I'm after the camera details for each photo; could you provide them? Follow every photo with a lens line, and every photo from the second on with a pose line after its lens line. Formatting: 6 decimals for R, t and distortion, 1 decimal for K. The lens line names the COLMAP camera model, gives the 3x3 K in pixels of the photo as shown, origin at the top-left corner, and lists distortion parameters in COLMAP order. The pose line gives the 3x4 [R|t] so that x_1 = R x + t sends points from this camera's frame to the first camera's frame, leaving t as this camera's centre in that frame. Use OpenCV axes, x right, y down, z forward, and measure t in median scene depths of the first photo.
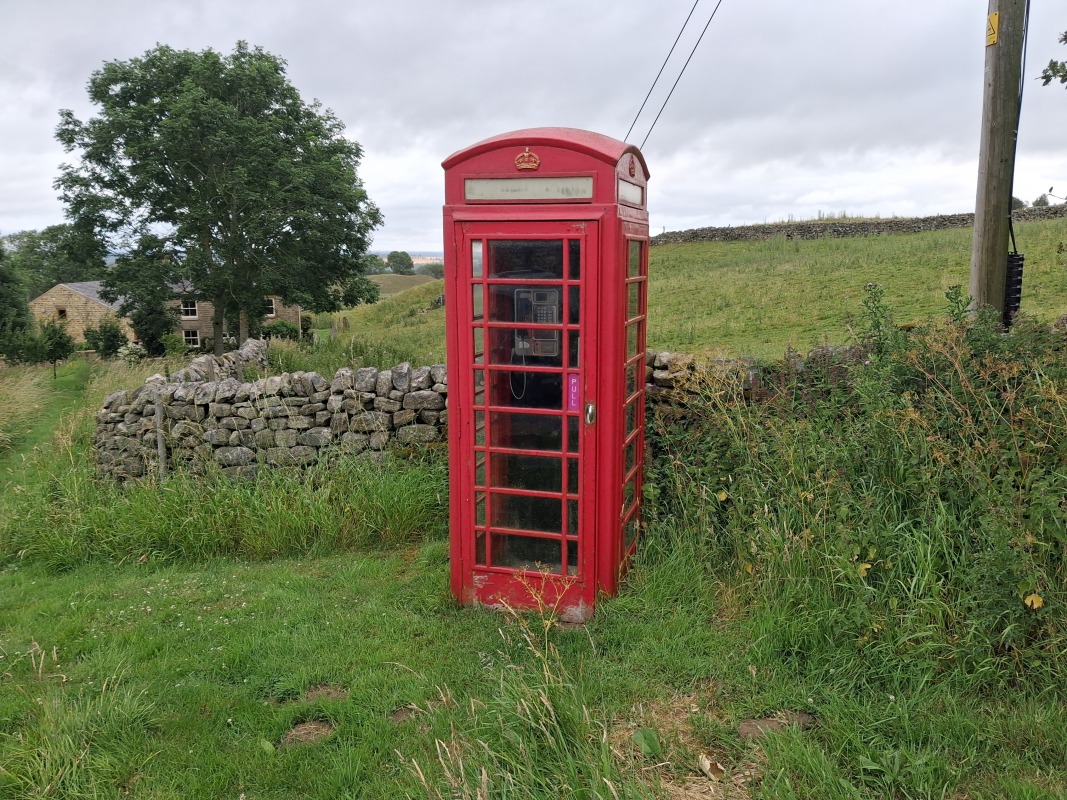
lens RADIAL K [[865.8, 0, 533.5], [0, 865.8, 400.0], [0, 0, 1]] dist [0.097294, -0.149018]
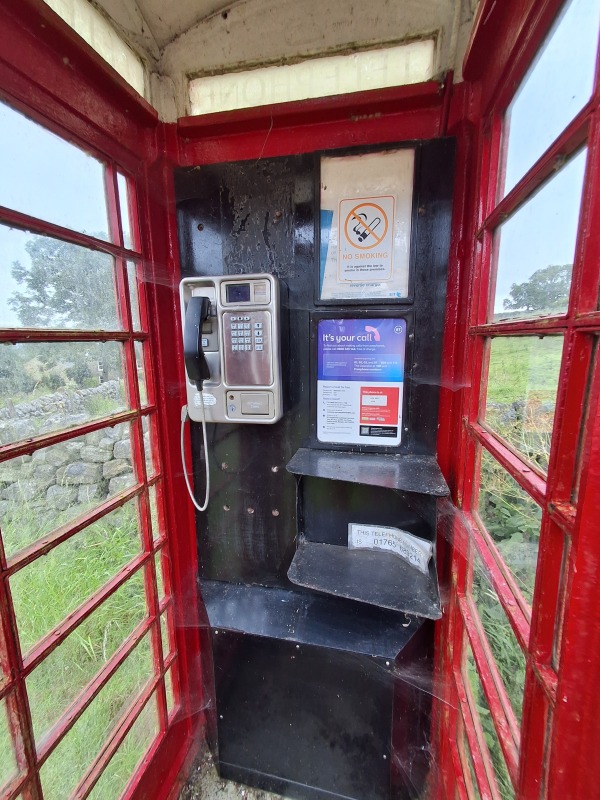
lens RADIAL K [[375.2, 0, 300.0], [0, 375.2, 400.0], [0, 0, 1]] dist [0.001646, 0.018661]
pose [[0.996548, -0.026258, 0.078758, 0.022482], [0.026842, 0.999619, -0.006370, -0.055587], [-0.078561, 0.008462, 0.996873, 0.728464]]
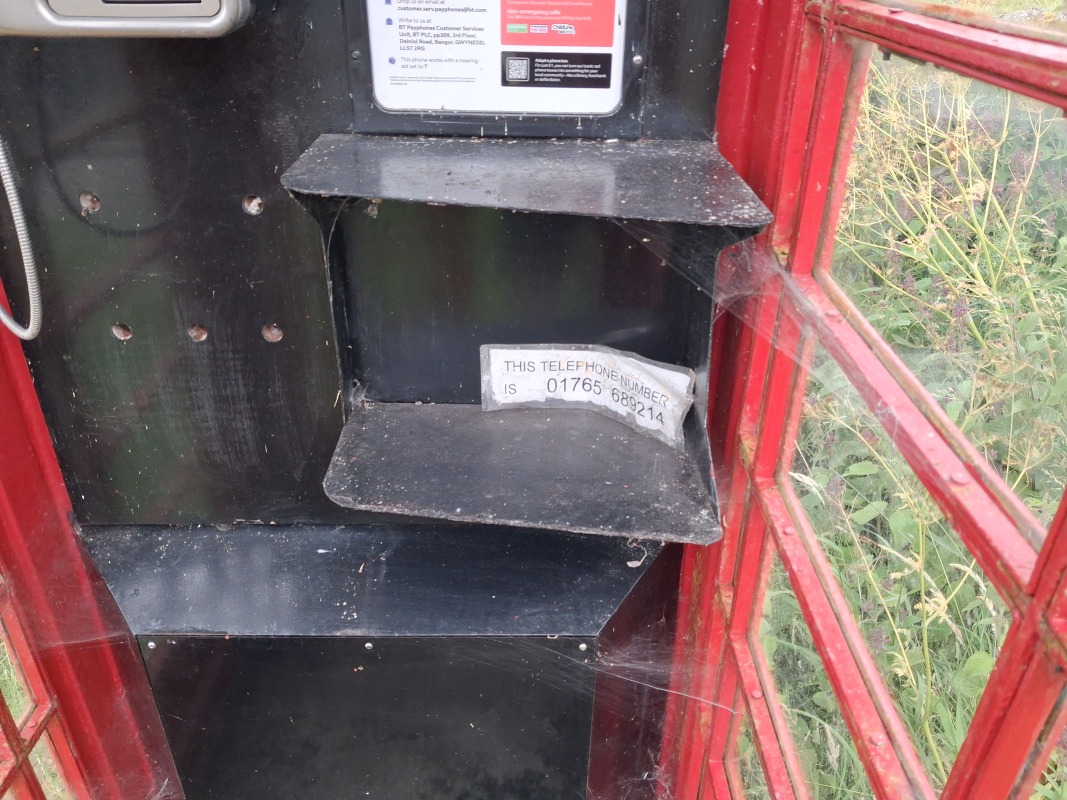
lens RADIAL K [[865.8, 0, 533.5], [0, 865.8, 400.0], [0, 0, 1]] dist [0.097294, -0.149018]
pose [[0.954998, -0.142769, 0.259993, 0.026126], [0.049928, 0.941408, 0.333555, -0.036860], [-0.292381, -0.305563, 0.906170, 0.764320]]
